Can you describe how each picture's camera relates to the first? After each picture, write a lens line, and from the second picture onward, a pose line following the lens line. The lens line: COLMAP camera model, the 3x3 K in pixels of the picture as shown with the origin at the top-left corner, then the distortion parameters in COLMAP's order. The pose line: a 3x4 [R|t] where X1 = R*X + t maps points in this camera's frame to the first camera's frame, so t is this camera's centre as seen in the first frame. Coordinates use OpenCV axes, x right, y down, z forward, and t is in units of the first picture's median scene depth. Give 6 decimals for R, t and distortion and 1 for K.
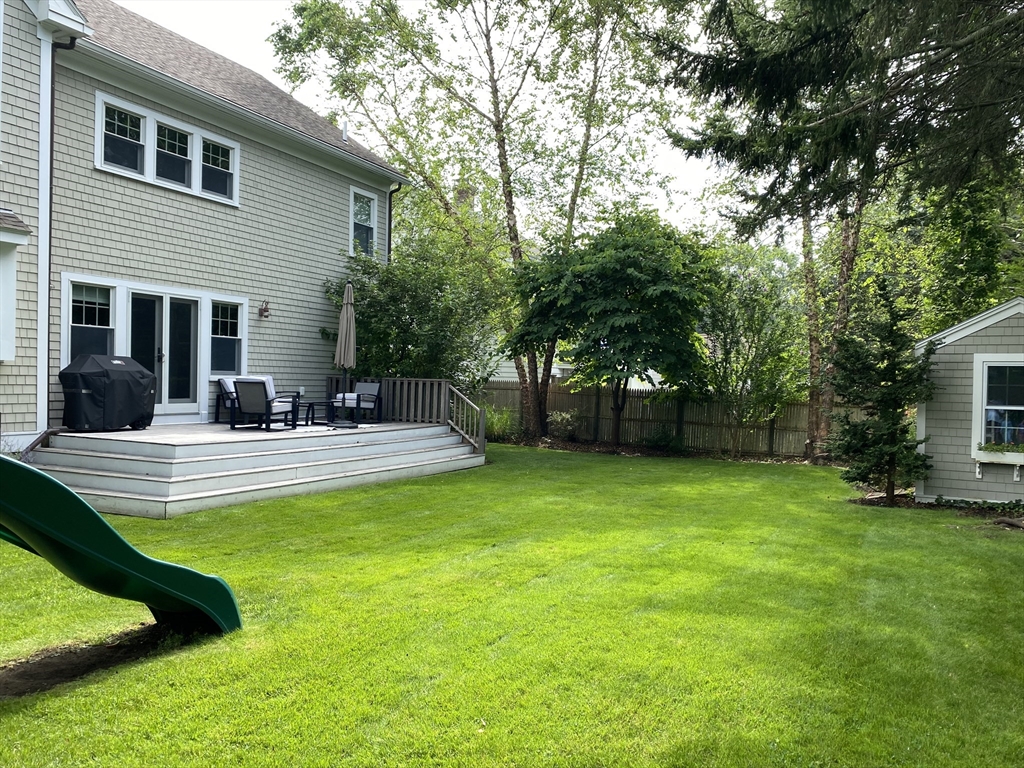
lens RADIAL K [[754.9, 0, 513.2], [0, 754.9, 380.6], [0, 0, 1]] dist [0.089992, 0.001361]
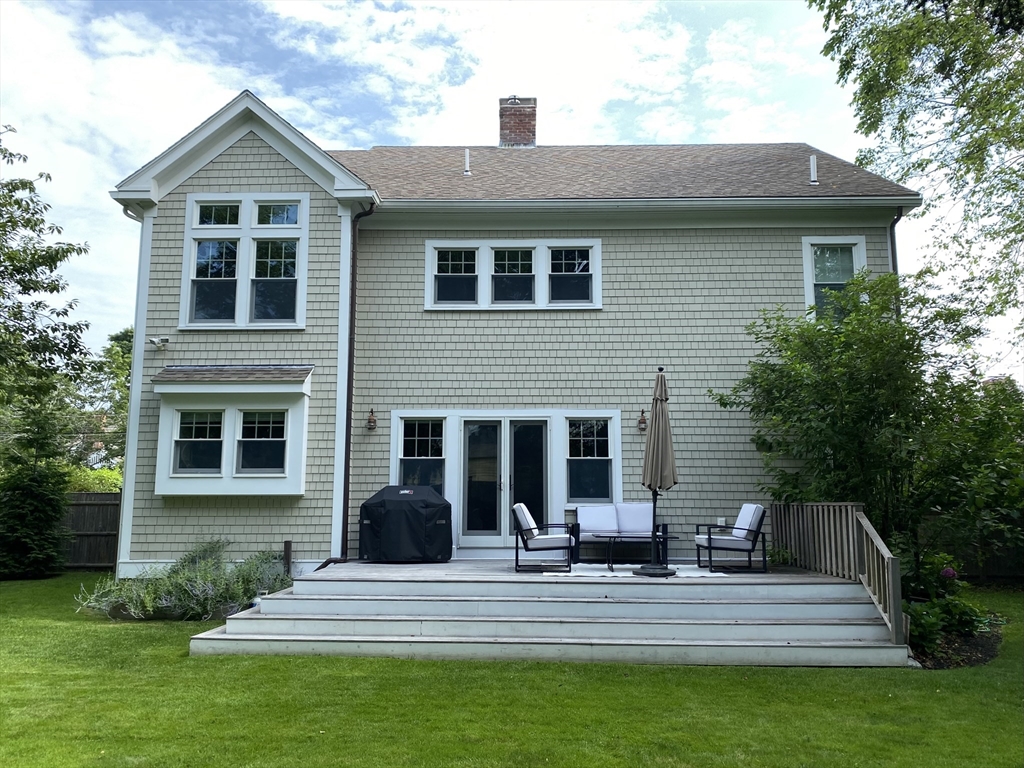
lens RADIAL K [[754.9, 0, 530.4], [0, 754.9, 401.0], [0, 0, 1]] dist [0.089992, 0.001361]
pose [[0.463556, -0.146247, -0.873915, 0.373564], [0.011041, 0.987162, -0.159342, 0.015399], [0.885999, 0.064214, 0.459219, 0.590115]]
